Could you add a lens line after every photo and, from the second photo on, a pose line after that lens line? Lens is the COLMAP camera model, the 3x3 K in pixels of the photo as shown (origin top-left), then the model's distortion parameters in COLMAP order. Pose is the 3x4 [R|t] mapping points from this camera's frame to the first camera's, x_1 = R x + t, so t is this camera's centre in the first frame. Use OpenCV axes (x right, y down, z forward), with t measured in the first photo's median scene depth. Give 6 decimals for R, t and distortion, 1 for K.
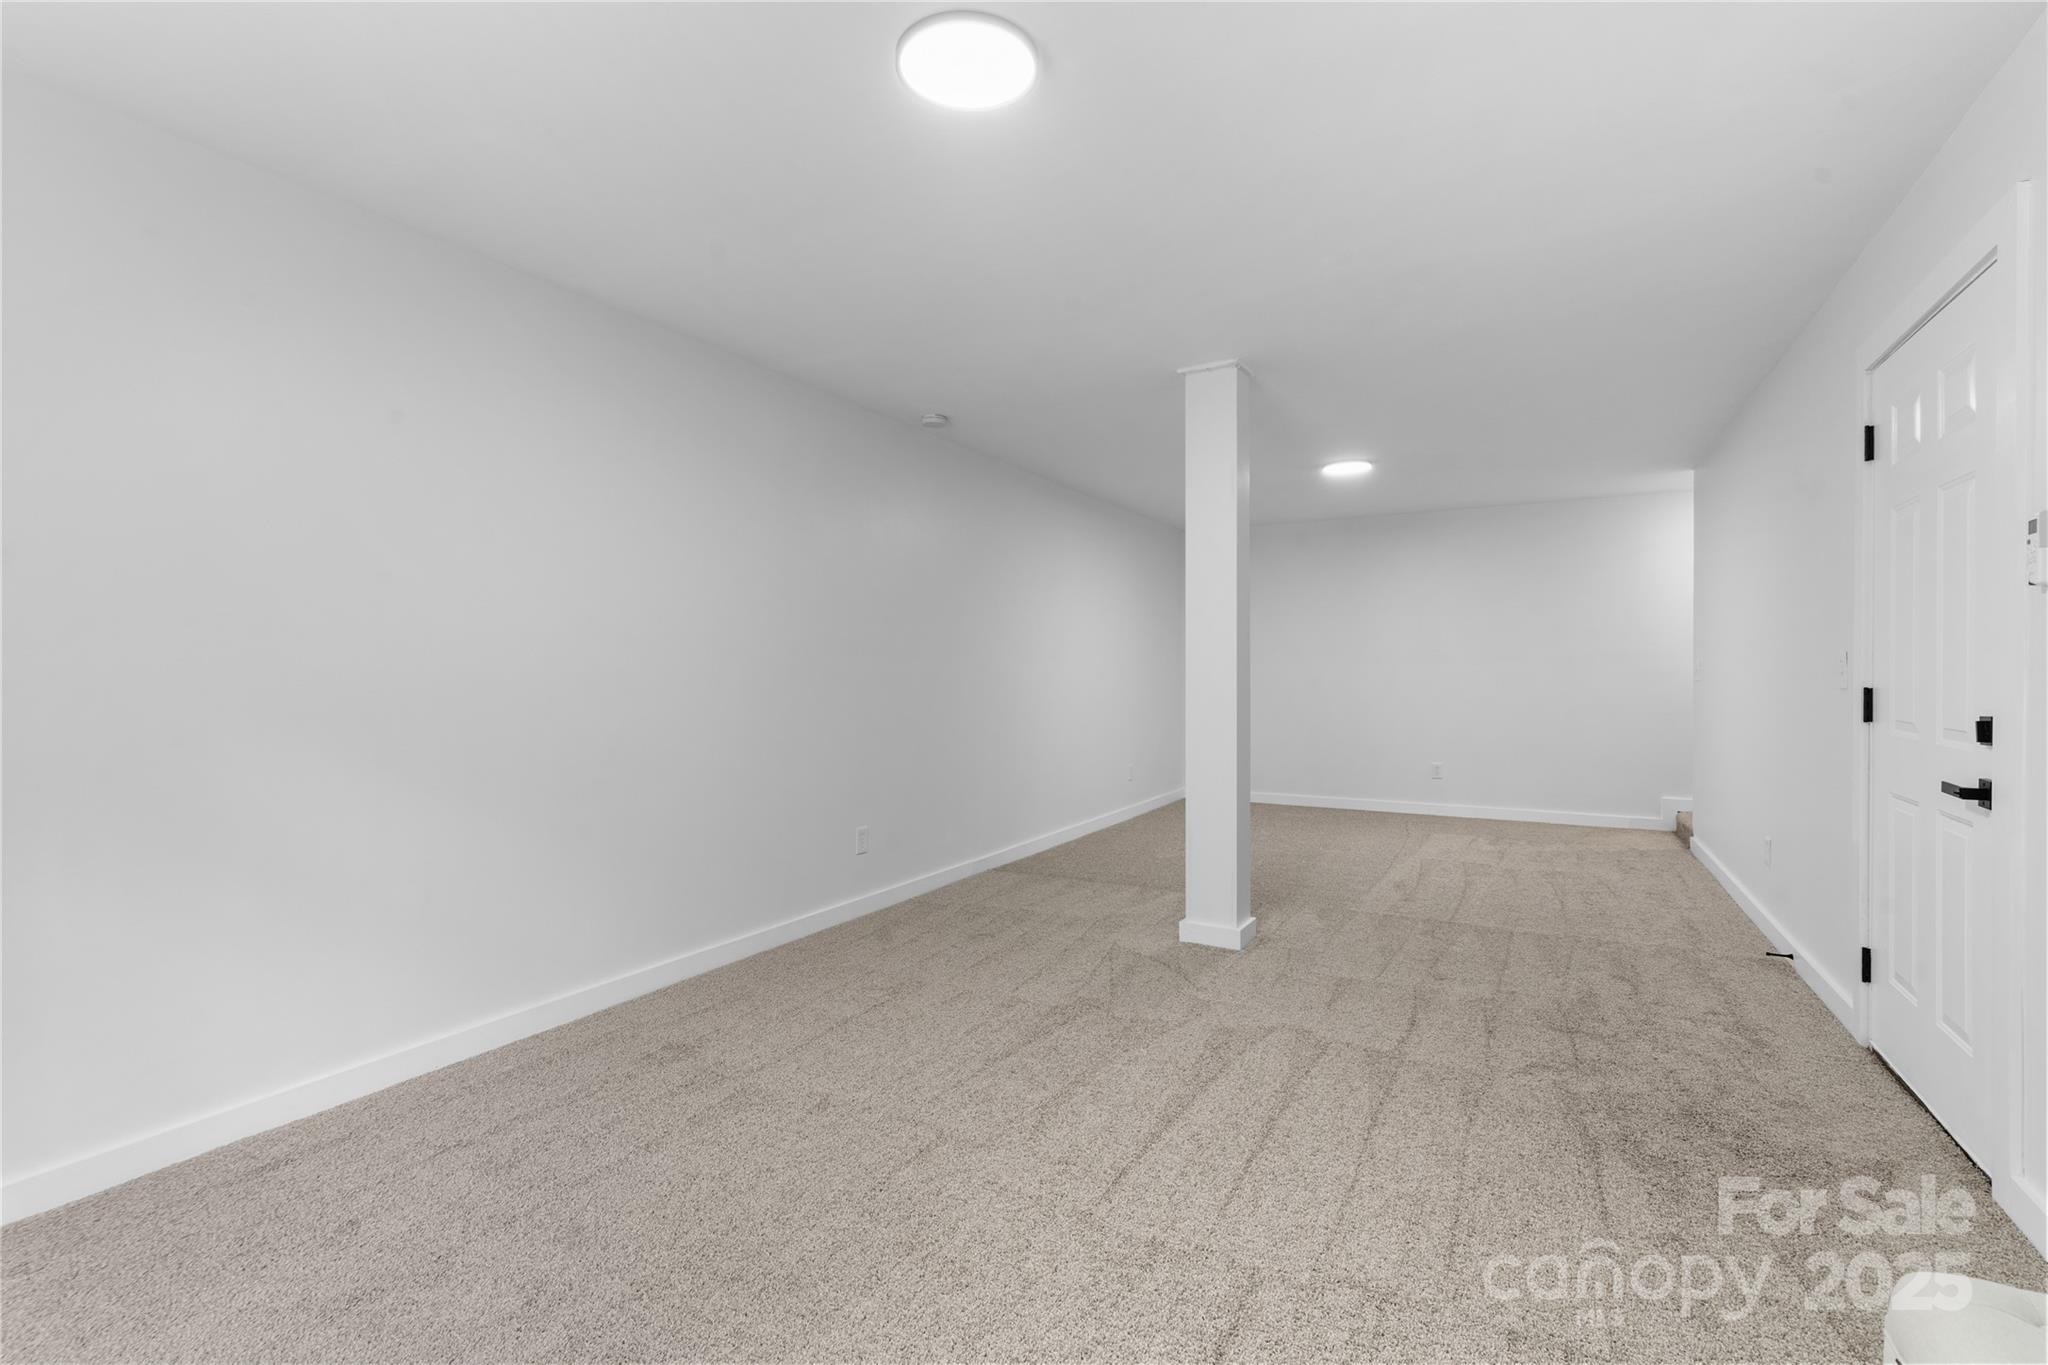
lens RADIAL K [[918.8, 0, 1010.5], [0, 918.8, 669.5], [0, 0, 1]] dist [0.006762, -0.000378]
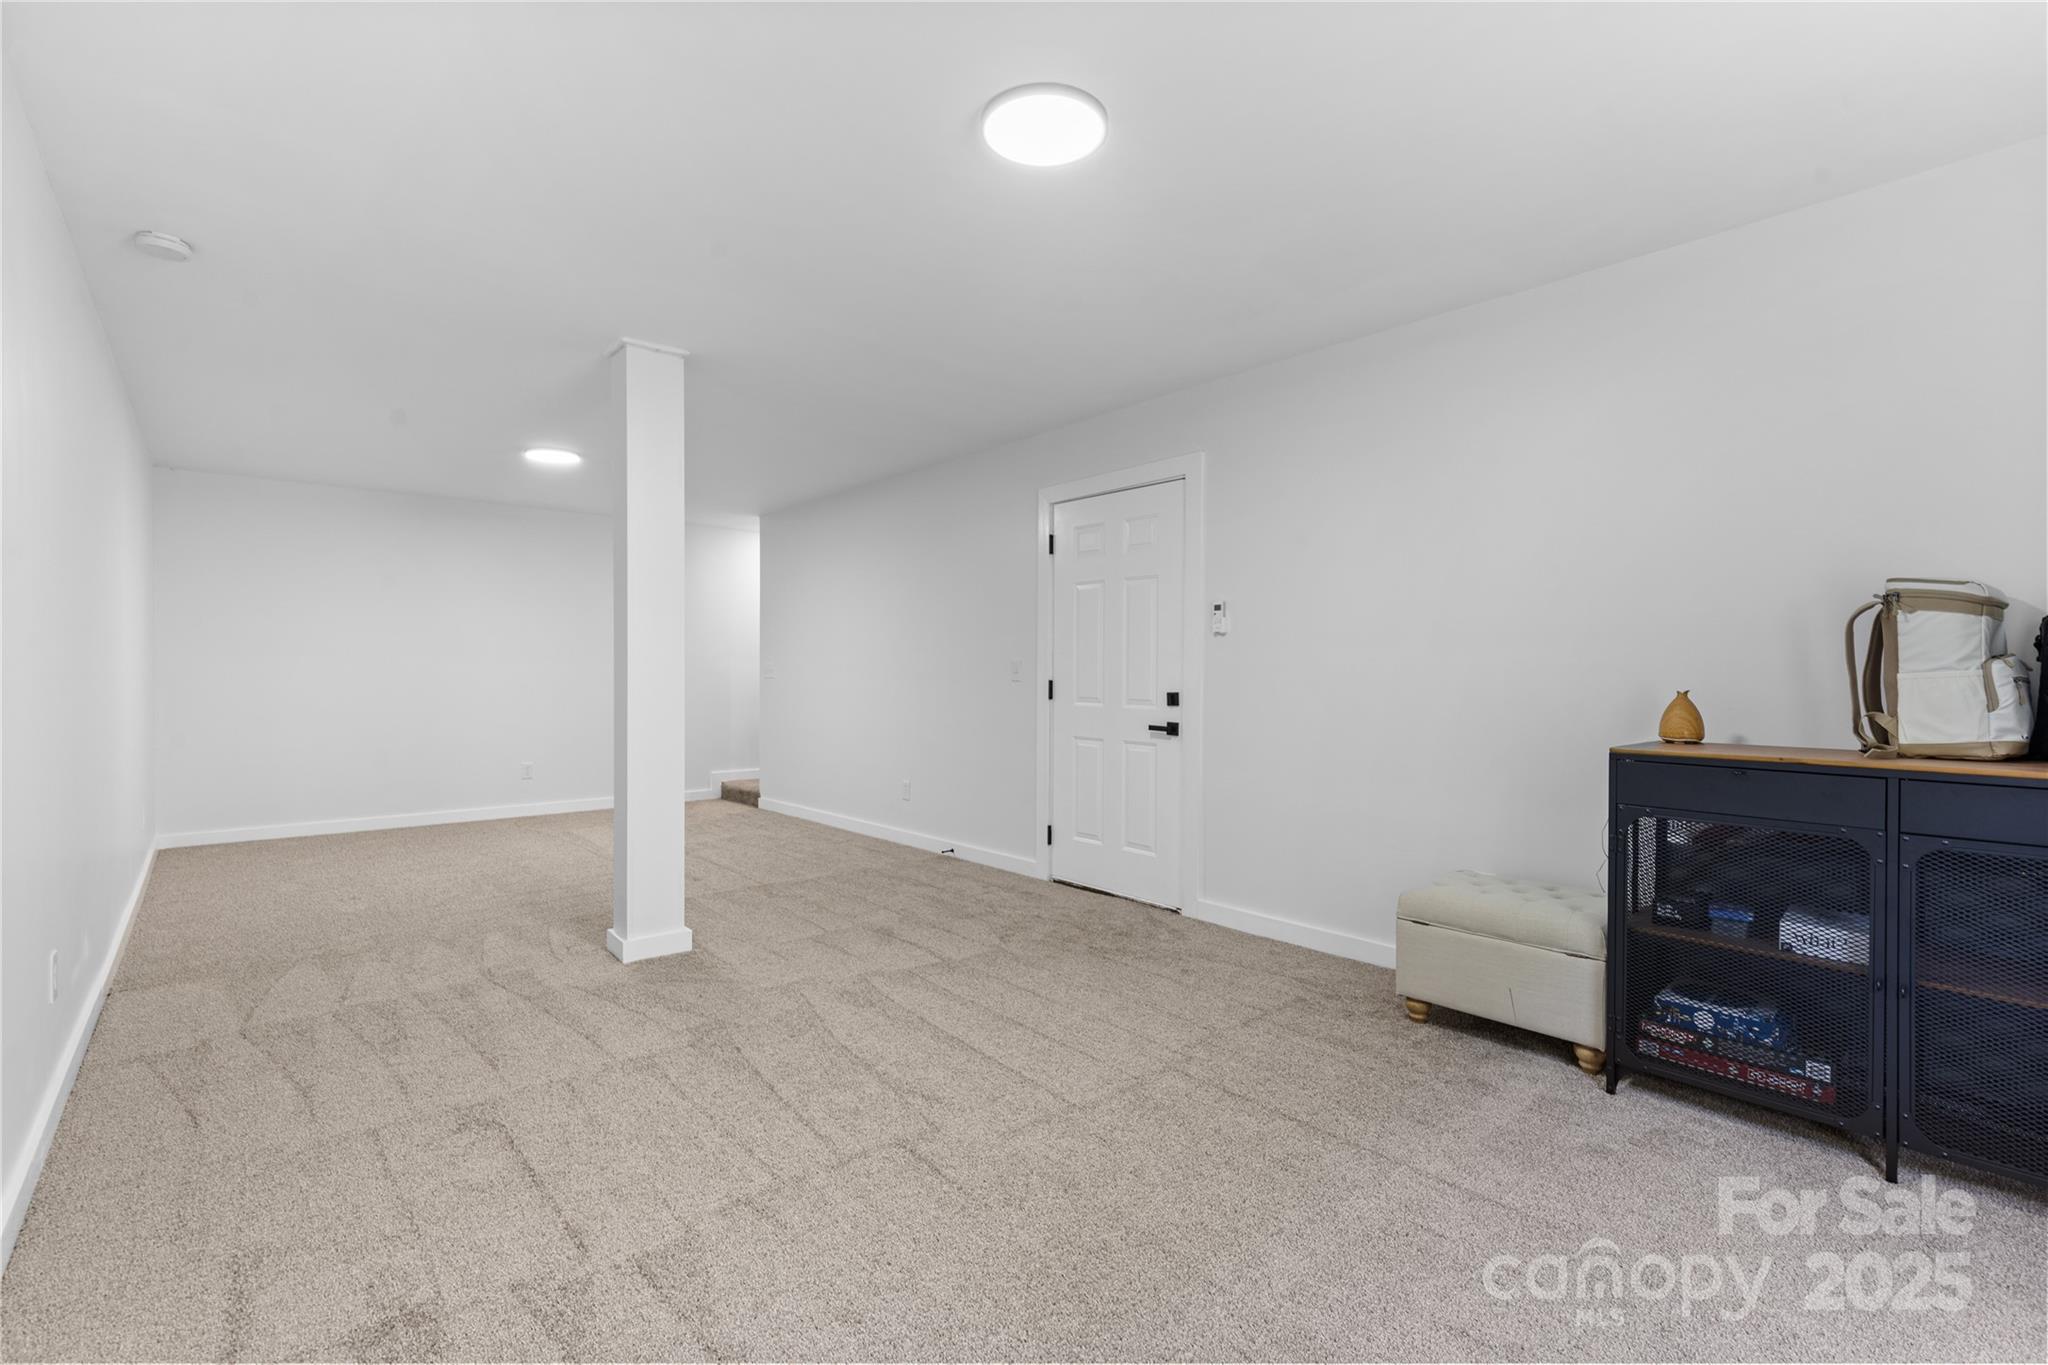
lens RADIAL K [[918.8, 0, 1010.5], [0, 918.8, 669.5], [0, 0, 1]] dist [0.006762, -0.000378]
pose [[0.334171, 0.007839, 0.942480, -0.781967], [-0.005706, 0.999964, -0.006294, 0.009756], [-0.942495, -0.003275, 0.334203, 0.470947]]
